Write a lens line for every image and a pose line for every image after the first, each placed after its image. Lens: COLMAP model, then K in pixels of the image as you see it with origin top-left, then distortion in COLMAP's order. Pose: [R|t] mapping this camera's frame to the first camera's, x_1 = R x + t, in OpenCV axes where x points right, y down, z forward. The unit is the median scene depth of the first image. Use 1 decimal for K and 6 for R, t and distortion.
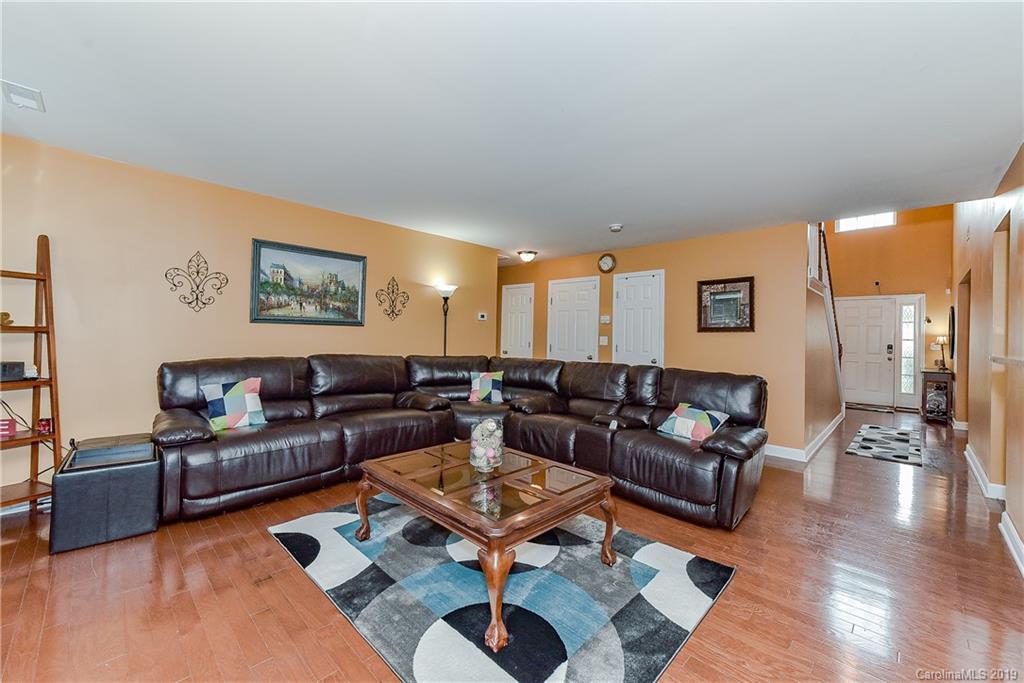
lens RADIAL K [[407.1, 0, 513.9], [0, 407.1, 335.7], [0, 0, 1]] dist [0.002072, -0.000586]
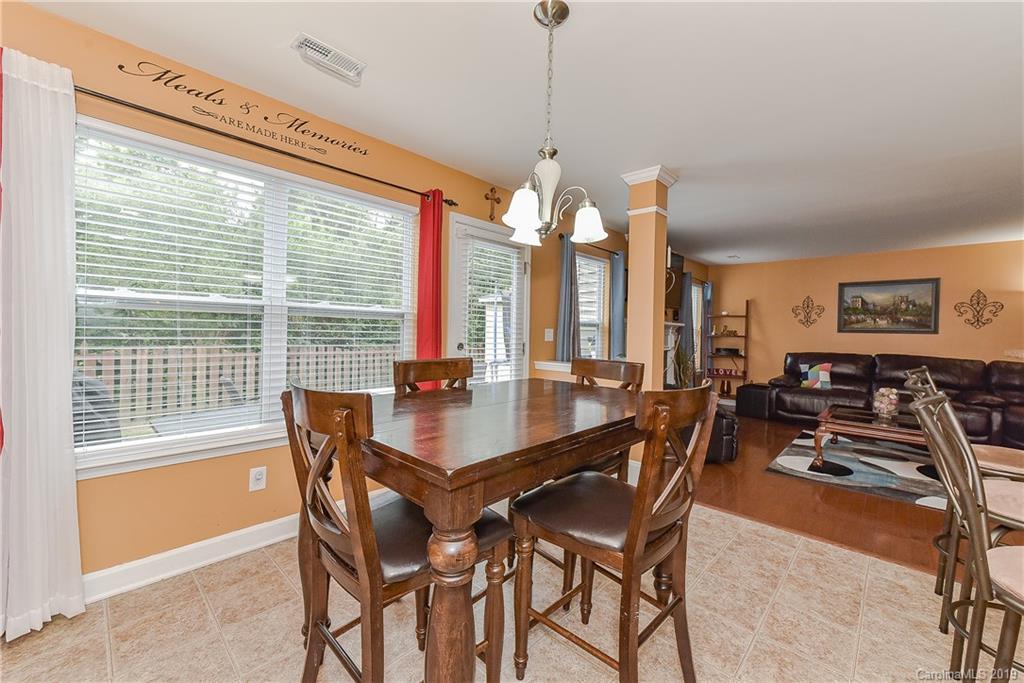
lens RADIAL K [[407.1, 0, 515.2], [0, 407.1, 336.2], [0, 0, 1]] dist [0.002072, -0.000586]
pose [[0.025397, -0.004002, -0.999669, 0.584573], [-0.017975, 0.999828, -0.004459, 0.008532], [0.999516, 0.018083, 0.025321, -0.223170]]
